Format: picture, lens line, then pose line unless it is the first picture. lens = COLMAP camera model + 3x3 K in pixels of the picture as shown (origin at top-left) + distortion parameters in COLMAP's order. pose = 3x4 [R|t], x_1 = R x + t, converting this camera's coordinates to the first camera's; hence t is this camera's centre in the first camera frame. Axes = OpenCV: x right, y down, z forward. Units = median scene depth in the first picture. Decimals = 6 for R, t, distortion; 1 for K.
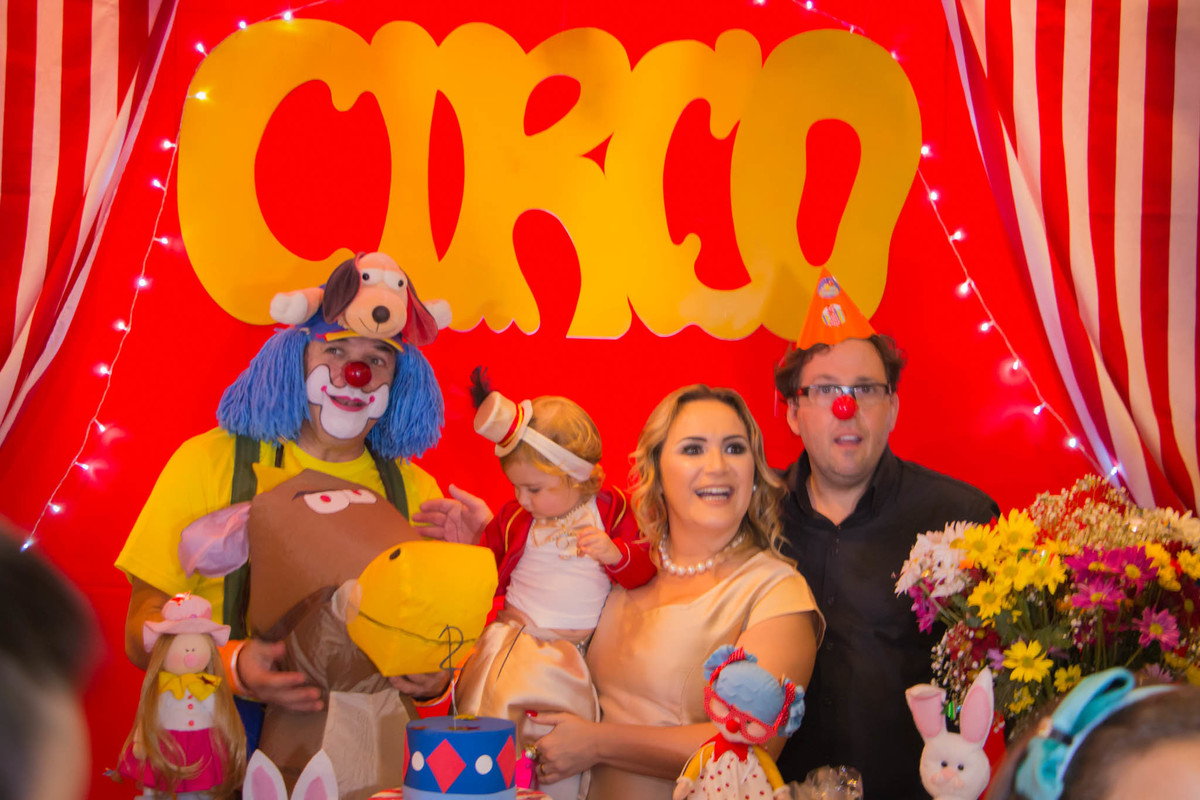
lens RADIAL K [[1921.9, 0, 607.2], [0, 1921.9, 435.0], [0, 0, 1]] dist [0.168739, 0.000000]
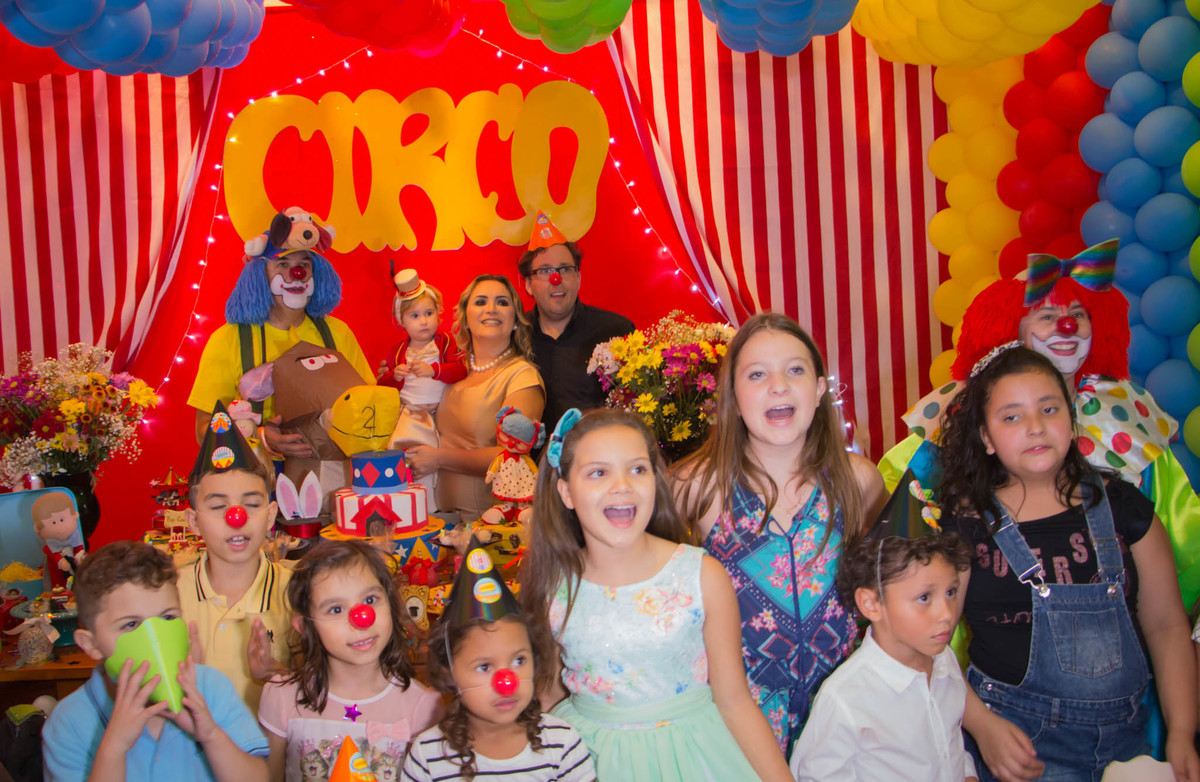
lens RADIAL K [[1103.9, 0, 552.7], [0, 1103.9, 417.1], [0, 0, 1]] dist [-0.128142, 0.000000]
pose [[0.996741, -0.073381, 0.033517, 0.050202], [0.068813, 0.990200, 0.121525, -0.011648], [-0.042106, -0.118823, 0.992022, -0.105567]]
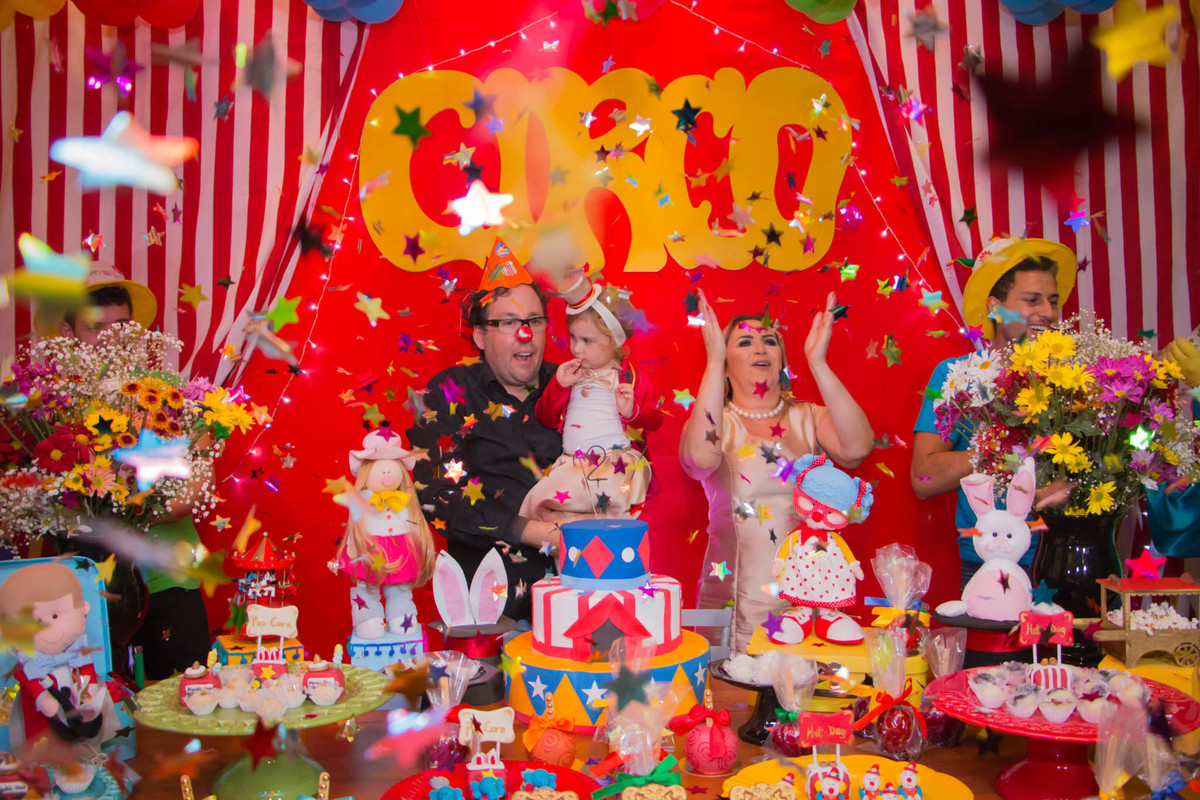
lens RADIAL K [[974.5, 0, 595.1], [0, 974.5, 415.3], [0, 0, 1]] dist [-0.163590, 0.129346]
pose [[0.998966, -0.037547, 0.025647, -0.066184], [0.037308, 0.999256, 0.009733, 0.050911], [-0.025993, -0.008766, 0.999624, 0.259910]]
